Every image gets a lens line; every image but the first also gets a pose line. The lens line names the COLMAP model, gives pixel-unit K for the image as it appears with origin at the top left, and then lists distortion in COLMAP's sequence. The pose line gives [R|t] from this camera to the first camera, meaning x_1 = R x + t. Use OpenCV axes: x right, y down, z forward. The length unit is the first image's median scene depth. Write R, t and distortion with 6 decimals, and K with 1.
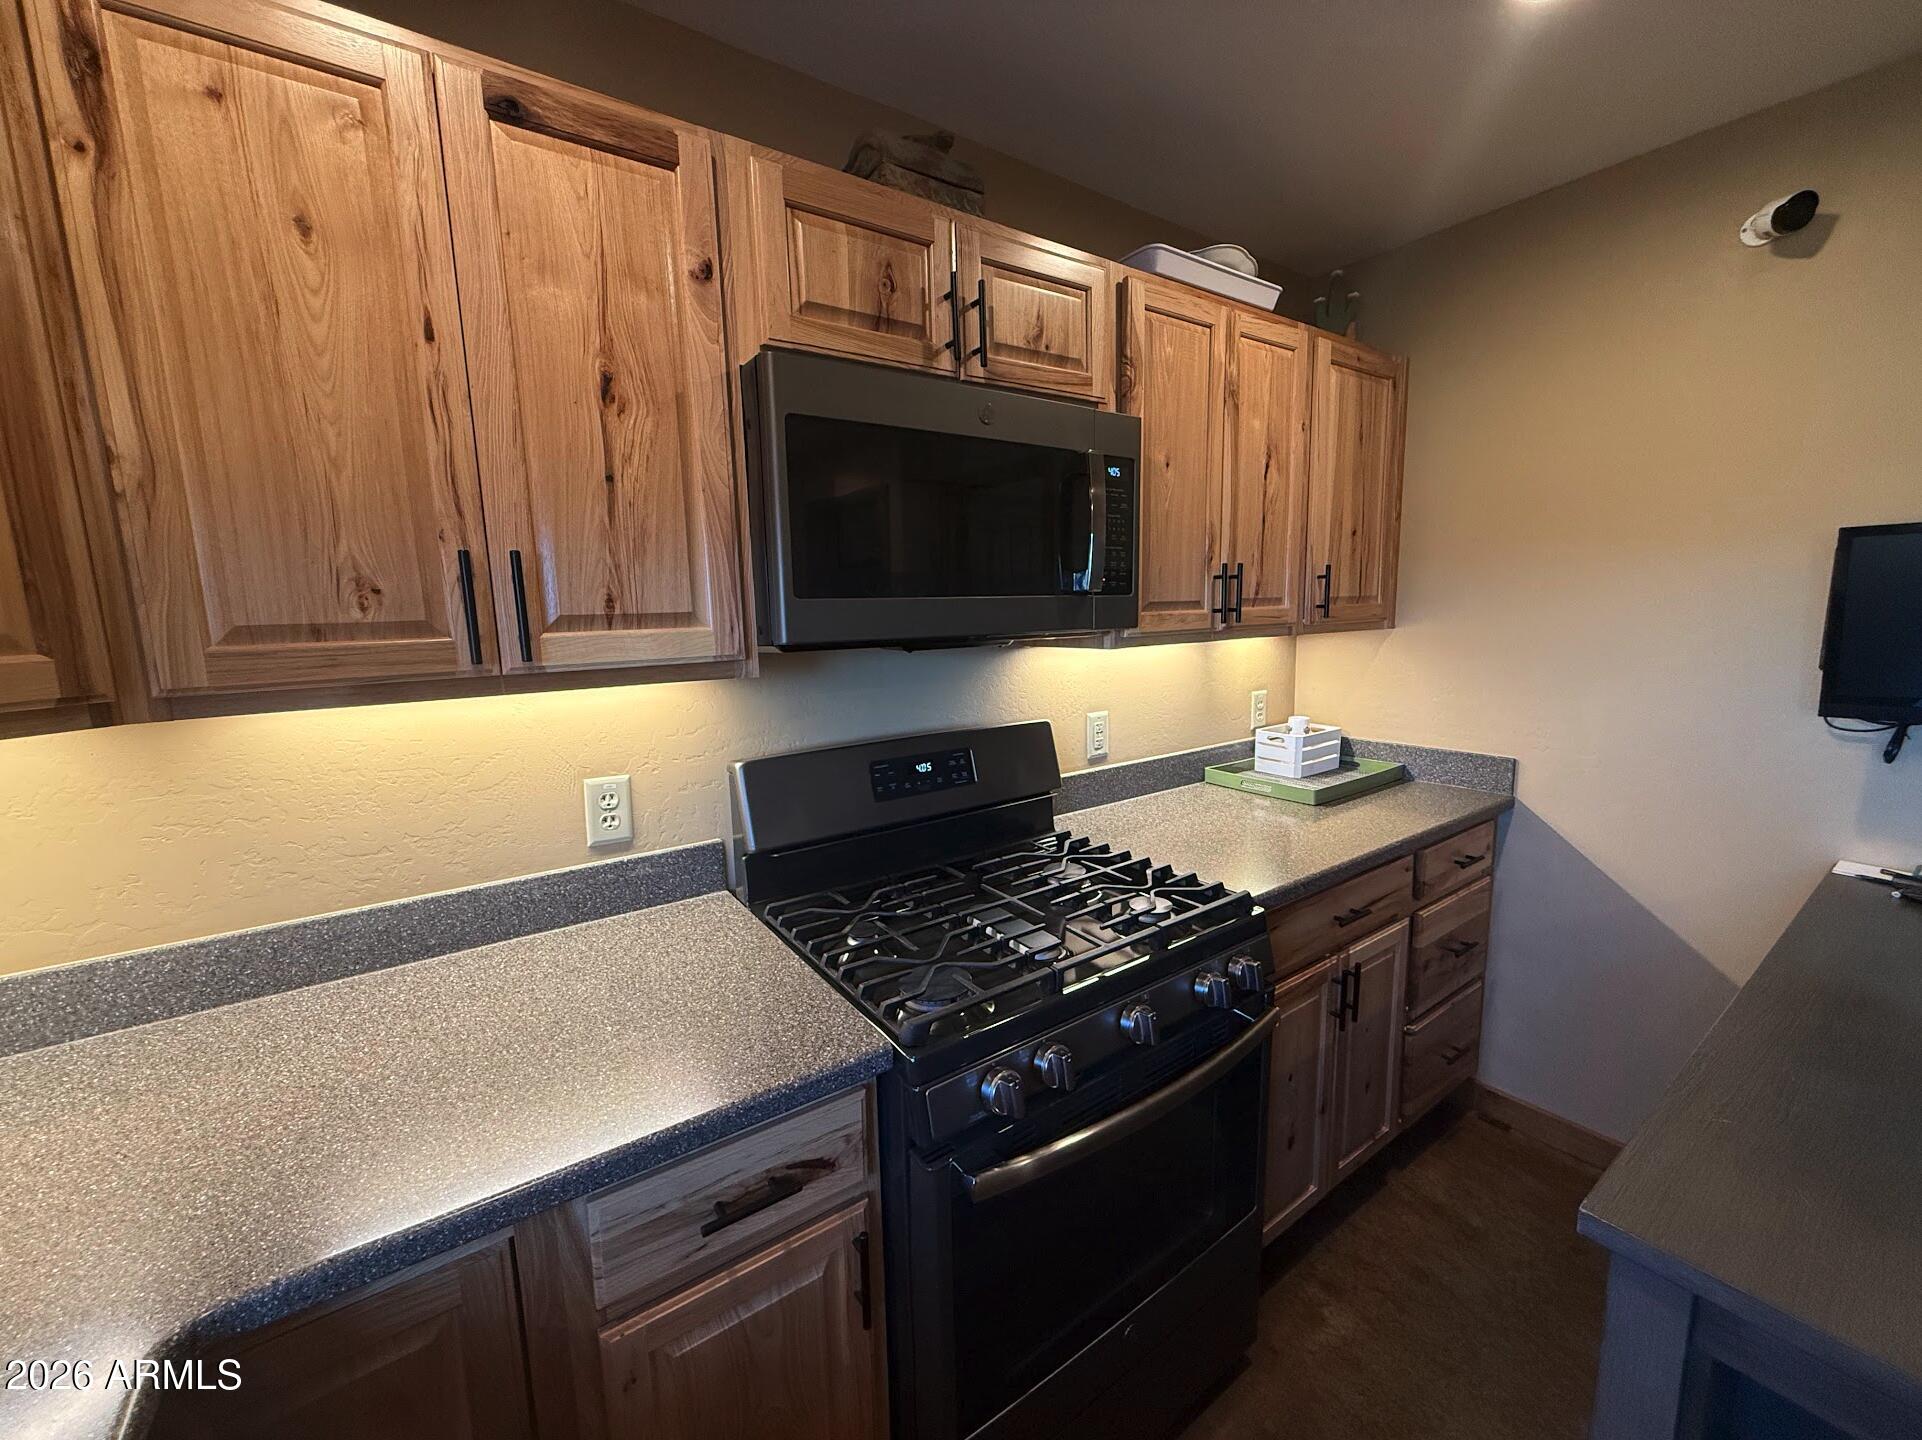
lens RADIAL K [[767.9, 0, 961.0], [0, 767.9, 720.0], [0, 0, 1]] dist [0.000869, -0.000107]
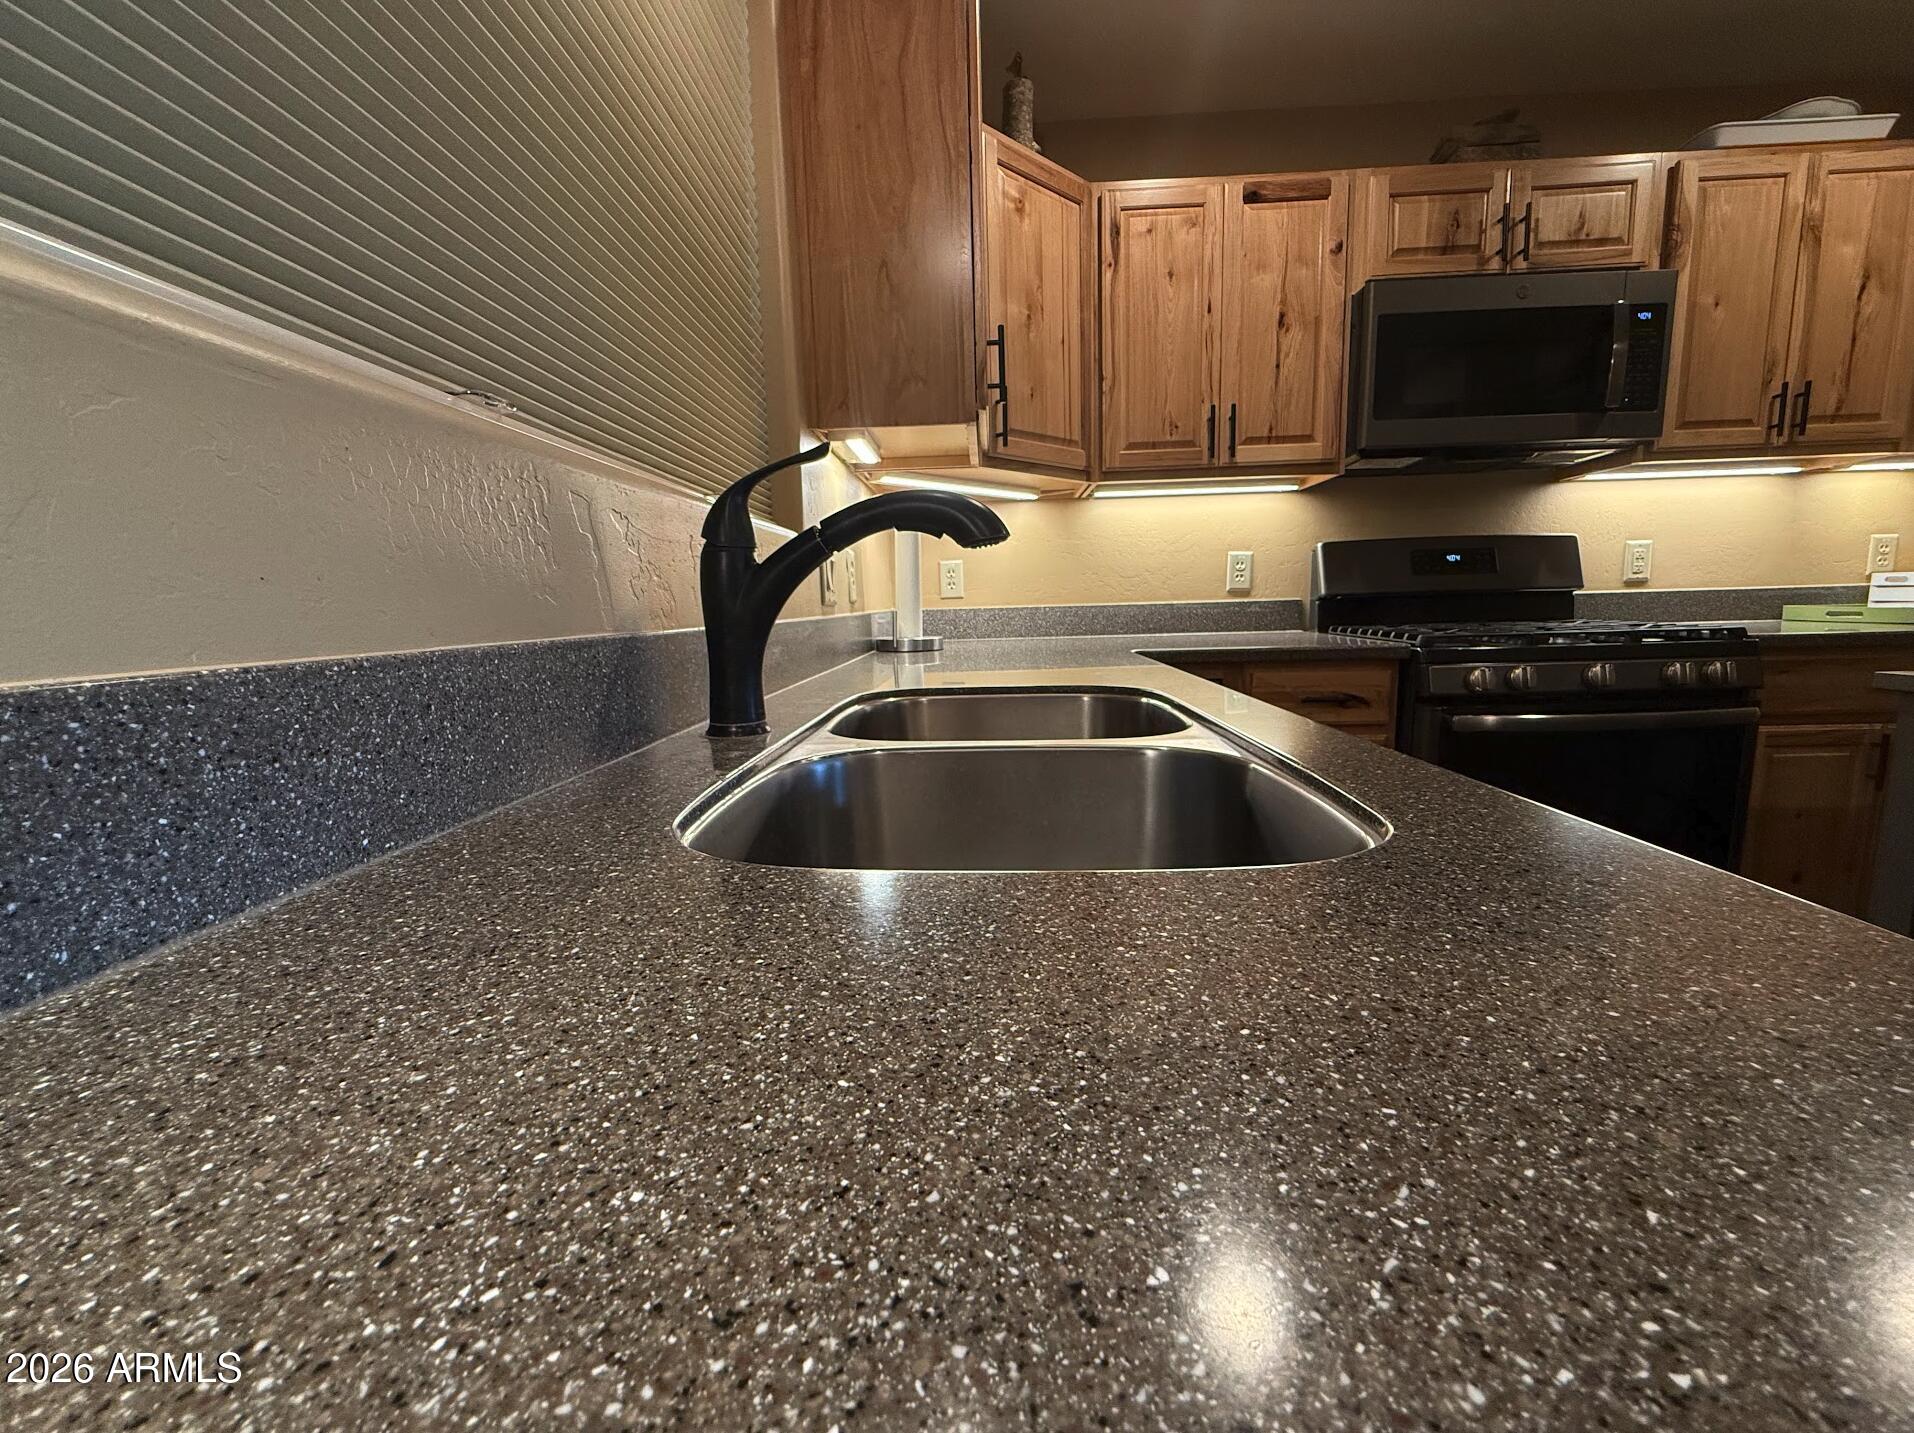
lens RADIAL K [[779.9, 0, 947.5], [0, 779.9, 718.9], [0, 0, 1]] dist [-0.002223, 0.000073]
pose [[0.792307, 0.086884, -0.603905, 0.134245], [-0.080707, 0.996035, 0.037414, 0.477083], [0.604762, 0.019096, 0.796178, -0.898362]]
